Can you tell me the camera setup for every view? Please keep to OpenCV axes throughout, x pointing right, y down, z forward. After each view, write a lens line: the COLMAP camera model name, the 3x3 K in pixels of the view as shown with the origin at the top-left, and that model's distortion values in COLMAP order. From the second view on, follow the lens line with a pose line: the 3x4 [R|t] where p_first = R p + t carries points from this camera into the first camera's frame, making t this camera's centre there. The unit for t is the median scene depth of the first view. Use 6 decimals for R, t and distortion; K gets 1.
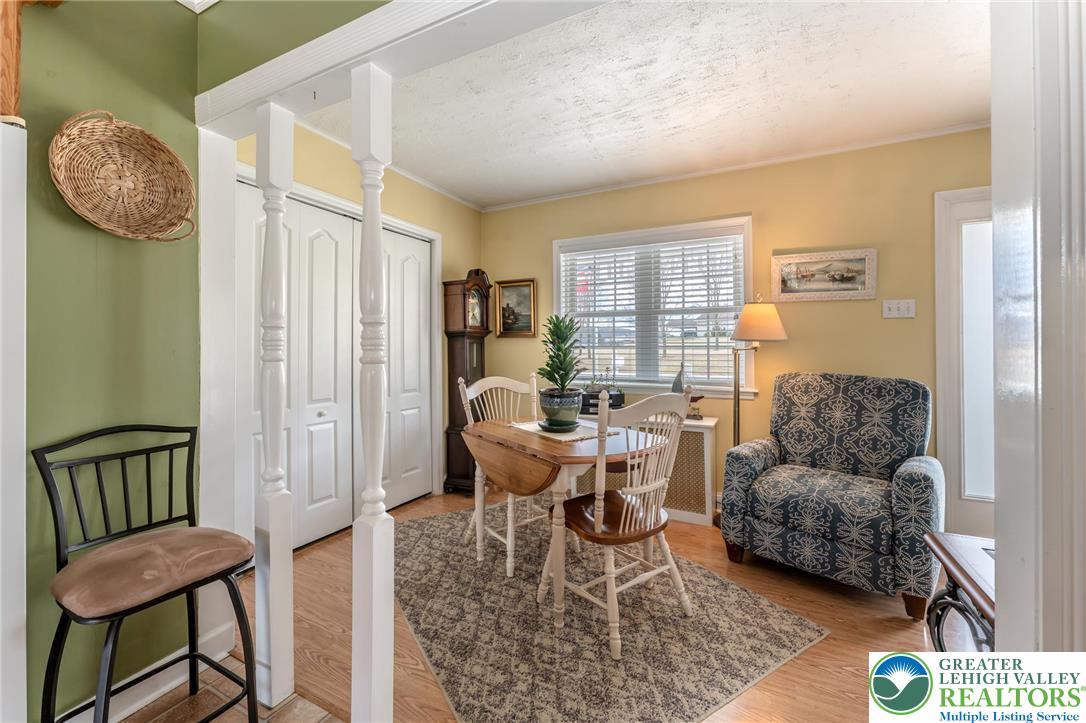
lens RADIAL K [[444.2, 0, 539.9], [0, 444.2, 344.2], [0, 0, 1]] dist [-0.000689, -0.000136]
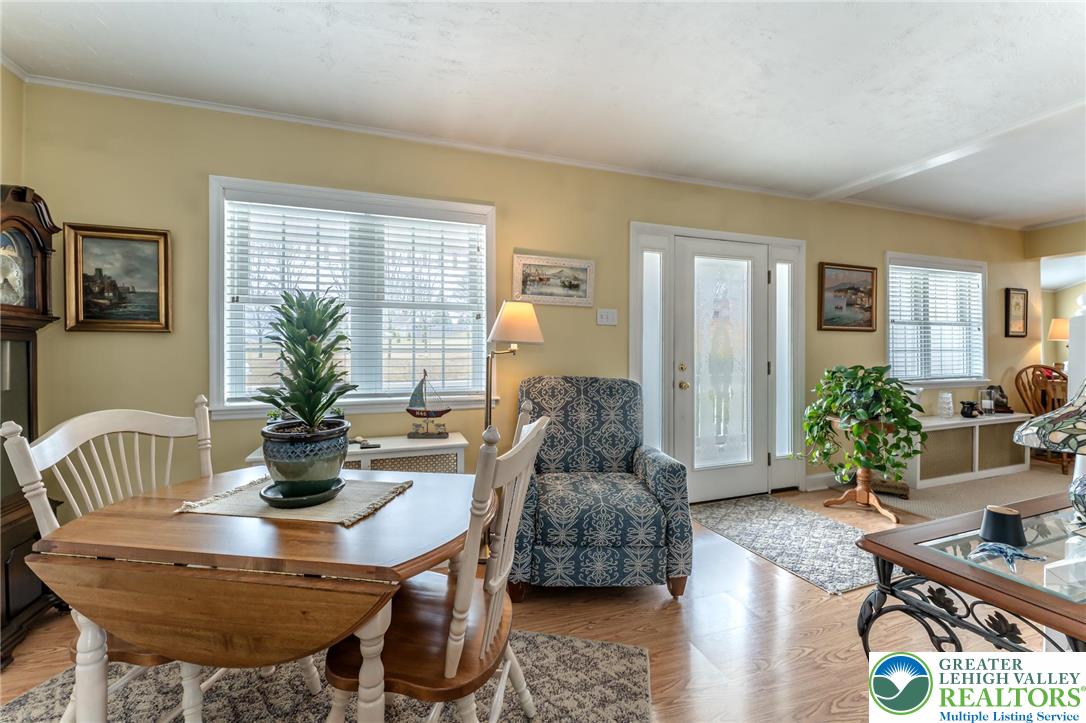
lens RADIAL K [[438.5, 0, 536.6], [0, 438.5, 348.7], [0, 0, 1]] dist [-0.001452, -0.000355]
pose [[0.688966, 0.005886, 0.724770, -0.143965], [-0.006796, 0.999976, -0.001661, 0.005343], [-0.724762, -0.003781, 0.688989, 0.388221]]
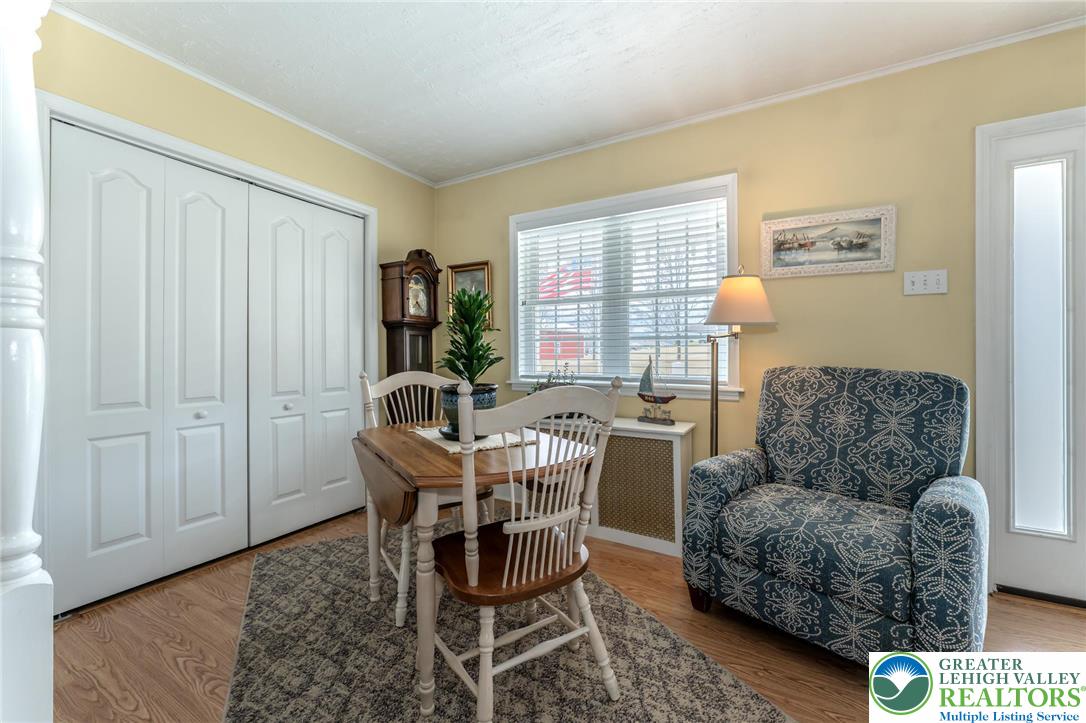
lens RADIAL K [[437.3, 0, 541.6], [0, 437.3, 354.4], [0, 0, 1]] dist [0.000349, -0.000244]
pose [[0.998978, -0.000958, -0.045185, 0.196004], [0.001371, 0.999957, 0.009119, 0.040195], [0.045174, -0.009172, 0.998937, 0.233094]]
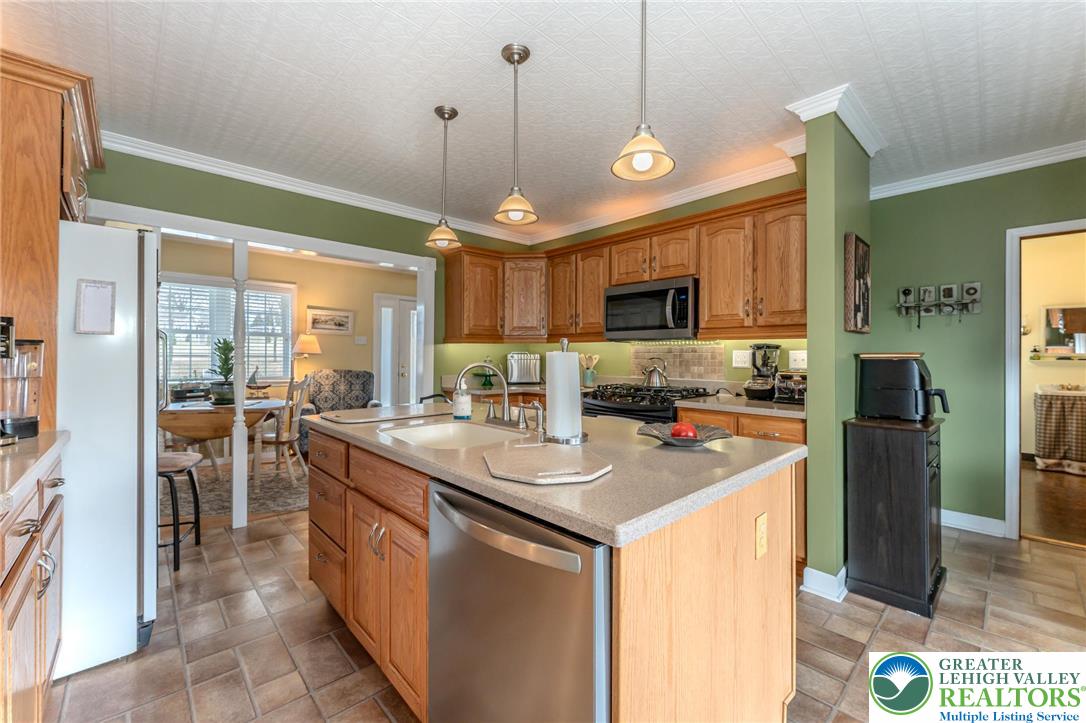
lens RADIAL K [[437.3, 0, 541.6], [0, 437.3, 354.4], [0, 0, 1]] dist [0.000349, -0.000244]
pose [[0.346676, 0.009054, 0.937941, -1.058685], [-0.013347, 0.999900, -0.004719, -0.010321], [-0.937890, -0.010882, 0.346762, -0.705488]]
